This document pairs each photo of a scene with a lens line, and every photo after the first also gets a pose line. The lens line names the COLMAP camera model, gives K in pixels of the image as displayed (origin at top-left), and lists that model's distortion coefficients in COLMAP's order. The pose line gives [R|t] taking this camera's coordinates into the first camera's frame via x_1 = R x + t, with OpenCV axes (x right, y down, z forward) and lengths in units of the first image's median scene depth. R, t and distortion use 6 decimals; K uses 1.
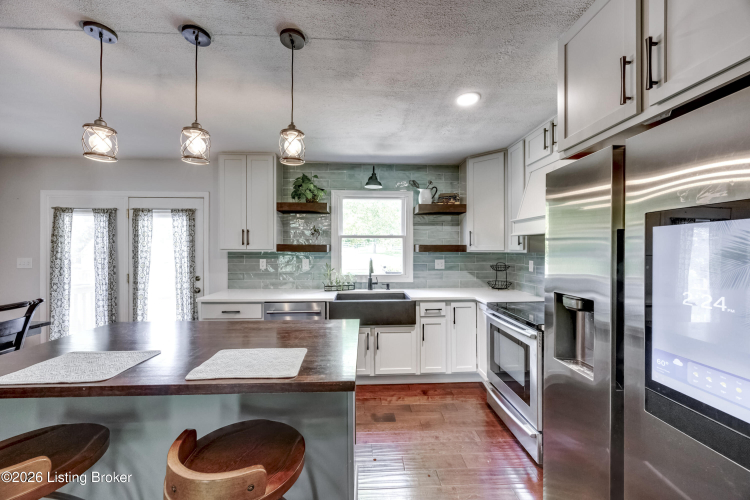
lens RADIAL K [[286.1, 0, 377.0], [0, 286.1, 249.7], [0, 0, 1]] dist [-0.005191, 0.000455]
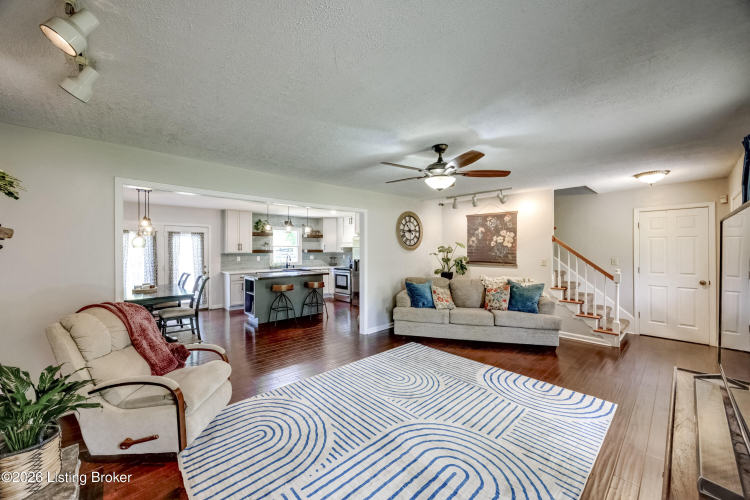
lens RADIAL K [[286.1, 0, 379.7], [0, 286.1, 251.5], [0, 0, 1]] dist [-0.005191, 0.000455]
pose [[0.761197, -0.007799, 0.648474, -1.028217], [0.004366, 0.999967, 0.006902, -0.016333], [-0.648506, -0.002422, 0.761206, -1.406255]]
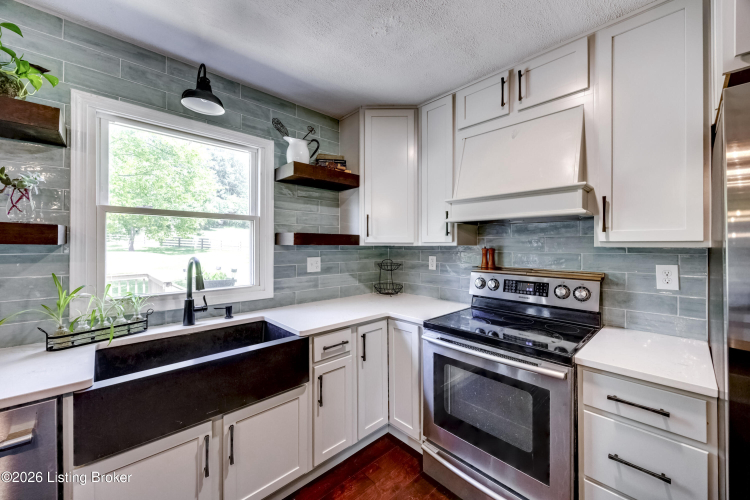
lens RADIAL K [[286.1, 0, 376.5], [0, 286.1, 245.8], [0, 0, 1]] dist [-0.005191, 0.000455]
pose [[0.758968, 0.000801, 0.651127, -0.098041], [-0.000794, 1.000000, -0.000305, 0.009165], [-0.651127, -0.000286, 0.758969, 0.444771]]
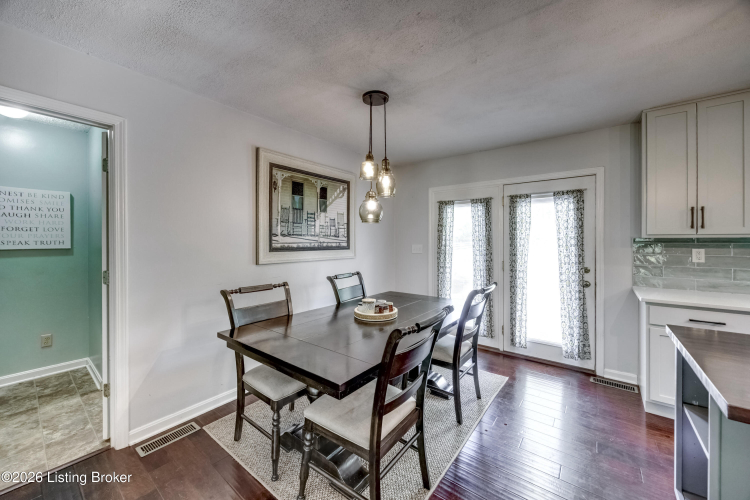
lens RADIAL K [[286.1, 0, 376.2], [0, 286.1, 240.4], [0, 0, 1]] dist [-0.005191, 0.000455]
pose [[0.757077, -0.000826, -0.653325, -0.562823], [-0.000904, 0.999997, -0.002312, 0.014591], [0.653325, 0.002341, 0.757074, -0.053807]]
